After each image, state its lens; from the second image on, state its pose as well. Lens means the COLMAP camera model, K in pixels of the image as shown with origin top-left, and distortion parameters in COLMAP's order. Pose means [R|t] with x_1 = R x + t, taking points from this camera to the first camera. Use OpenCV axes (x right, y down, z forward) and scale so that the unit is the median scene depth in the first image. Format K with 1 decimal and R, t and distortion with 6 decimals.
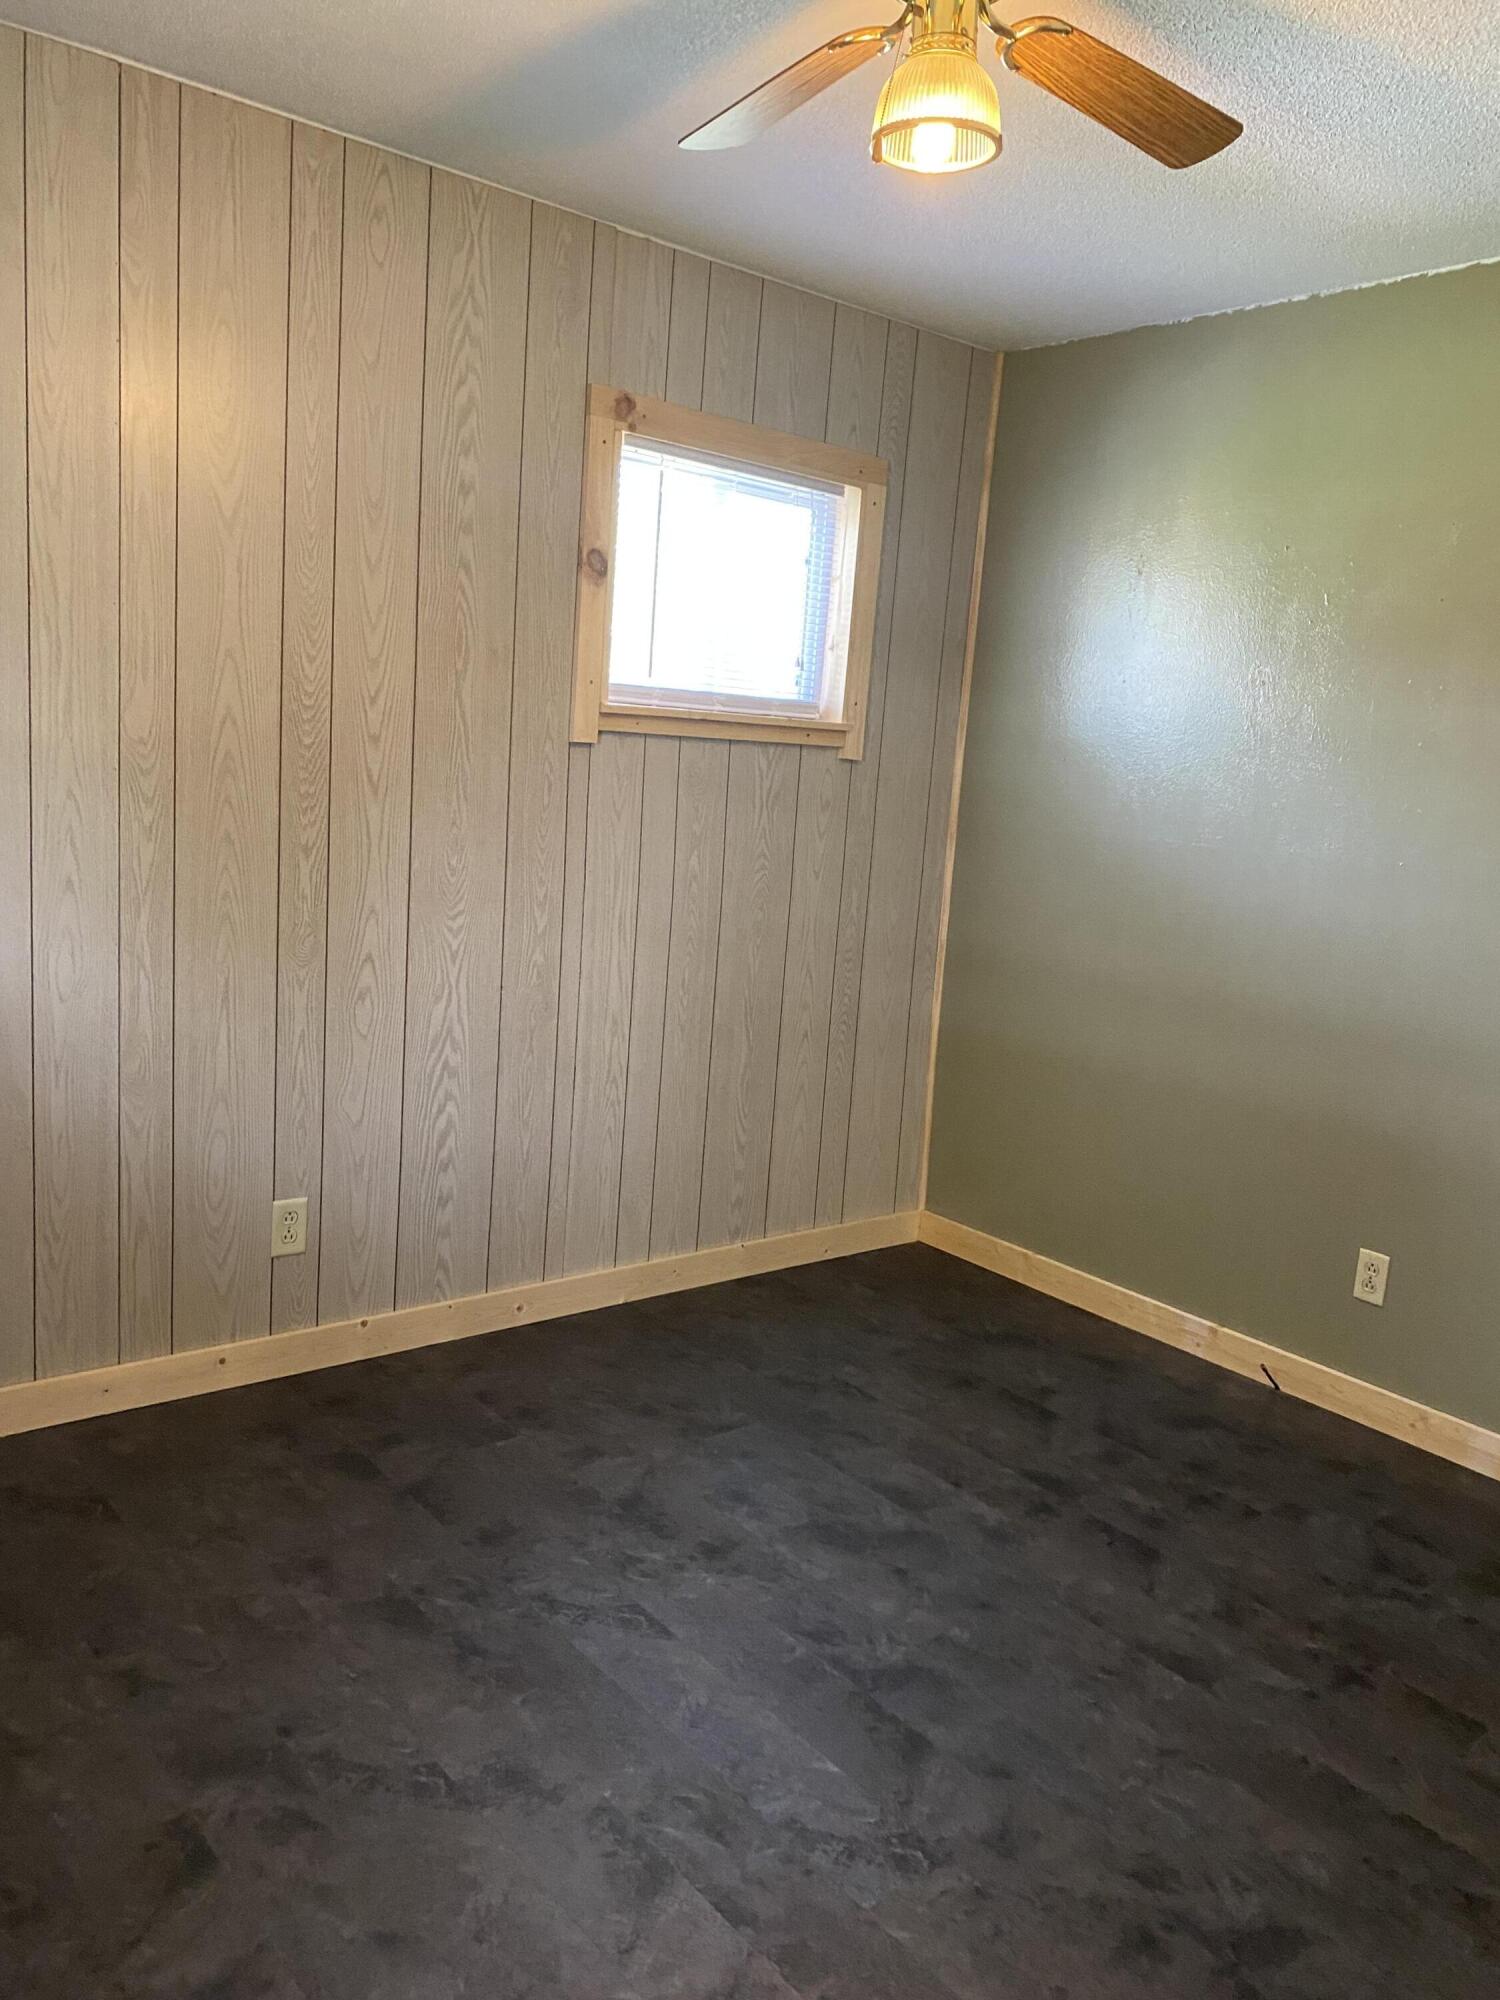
lens RADIAL K [[1550.6, 0, 750.9], [0, 1550.6, 999.6], [0, 0, 1]] dist [0.042884, -0.009150]
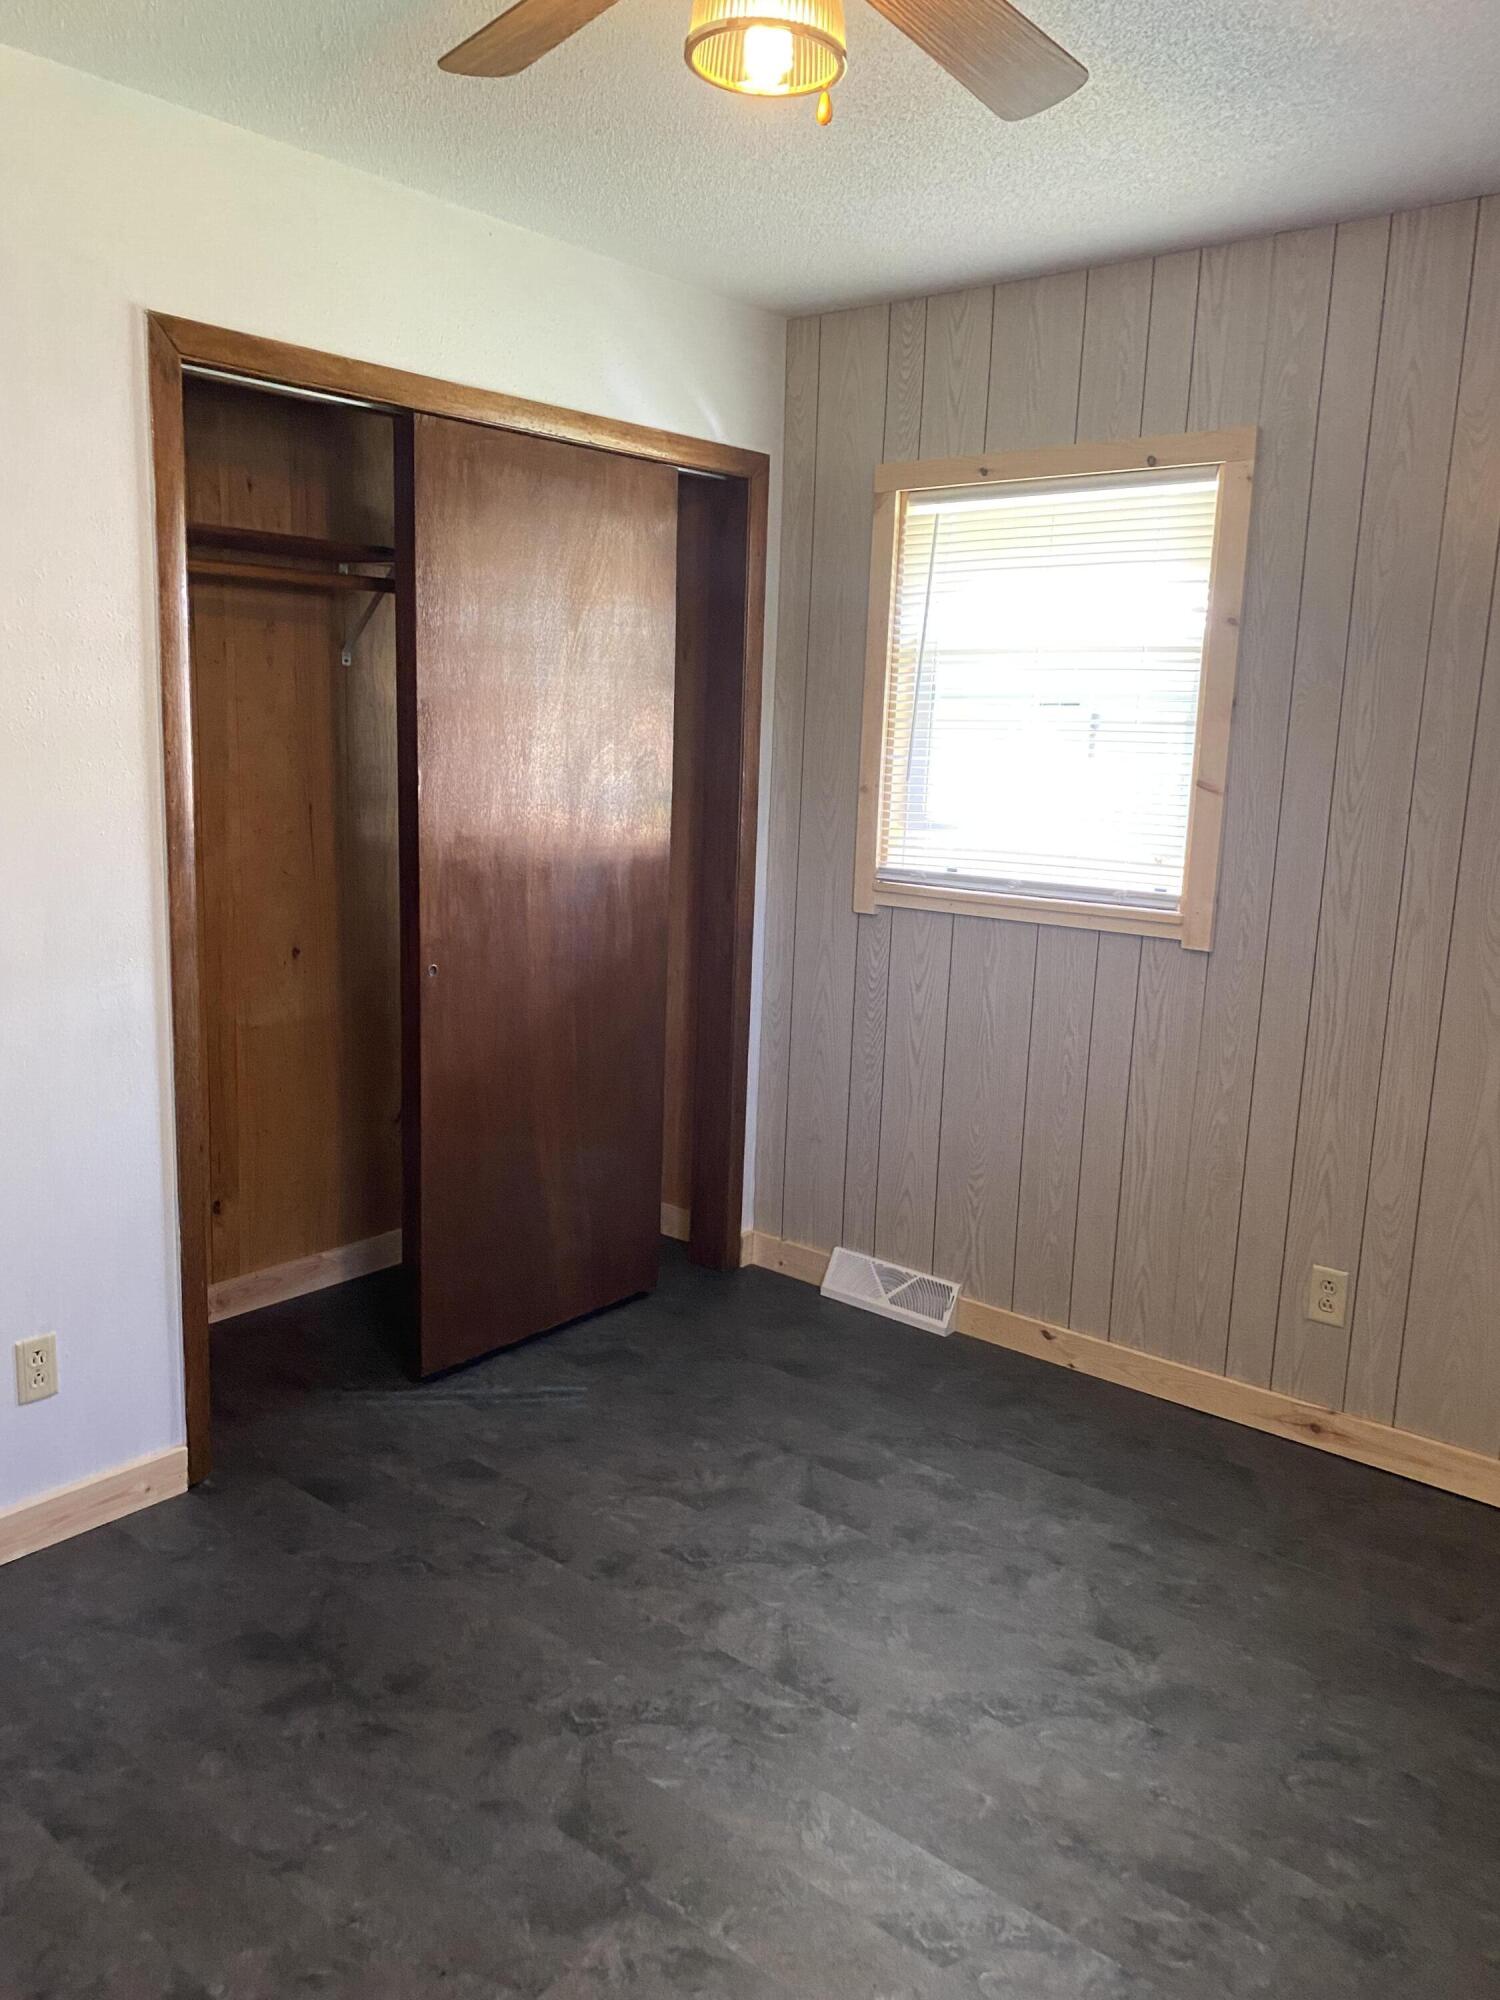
lens RADIAL K [[1550.6, 0, 749.3], [0, 1550.6, 1002.9], [0, 0, 1]] dist [0.042884, -0.009150]
pose [[-0.976691, -0.073810, -0.201562, 0.252136], [-0.137142, 0.936949, 0.321431, -0.339827], [0.165128, 0.341582, -0.925232, 1.885352]]
